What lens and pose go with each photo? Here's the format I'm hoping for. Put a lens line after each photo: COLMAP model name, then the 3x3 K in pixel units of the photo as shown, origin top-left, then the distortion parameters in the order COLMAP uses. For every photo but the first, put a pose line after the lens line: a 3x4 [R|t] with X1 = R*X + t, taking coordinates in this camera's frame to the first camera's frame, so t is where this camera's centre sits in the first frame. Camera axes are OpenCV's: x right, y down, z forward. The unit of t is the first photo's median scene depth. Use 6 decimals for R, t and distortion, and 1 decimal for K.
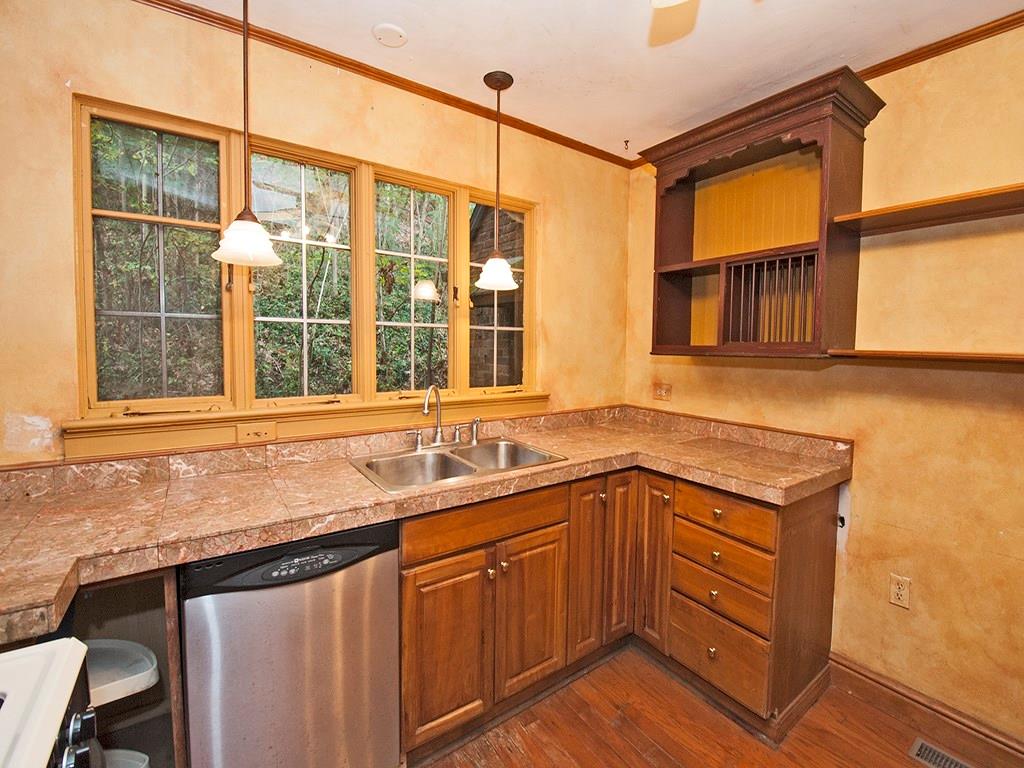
lens RADIAL K [[442.5, 0, 514.4], [0, 442.5, 378.6], [0, 0, 1]] dist [-0.028466, -0.003567]
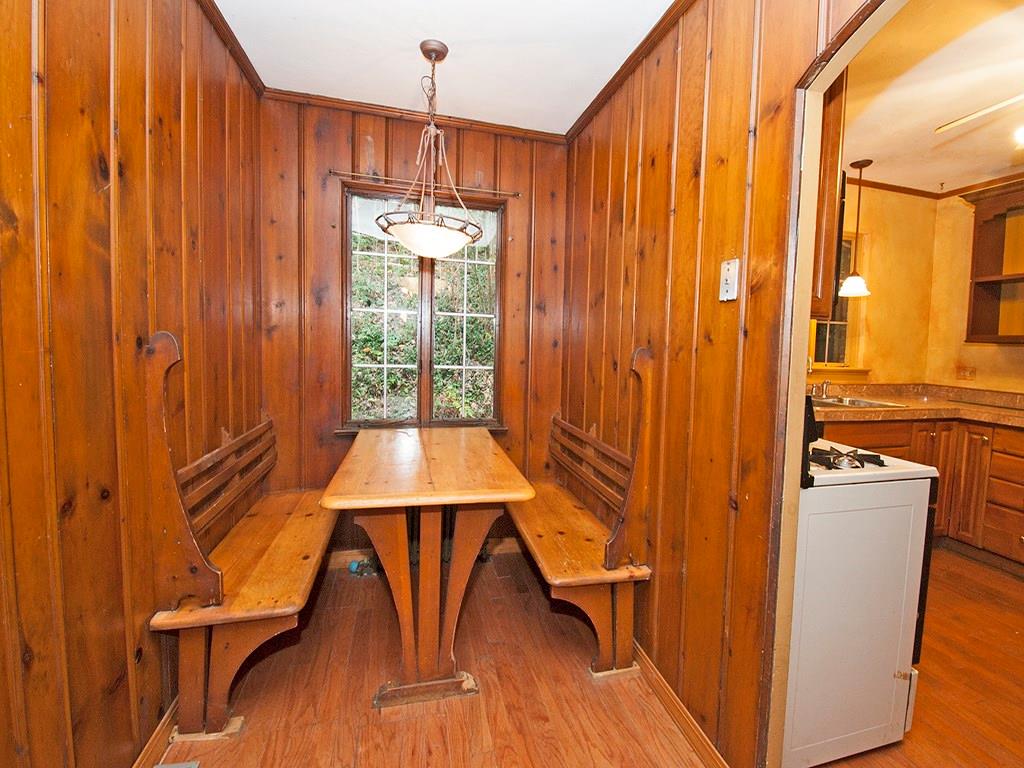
lens RADIAL K [[442.5, 0, 508.1], [0, 442.5, 379.3], [0, 0, 1]] dist [-0.028466, -0.003567]
pose [[0.929646, 0.044652, -0.365739, -0.512963], [-0.046221, 0.998921, 0.004469, 0.118131], [0.365544, 0.012750, 0.930707, -0.729617]]
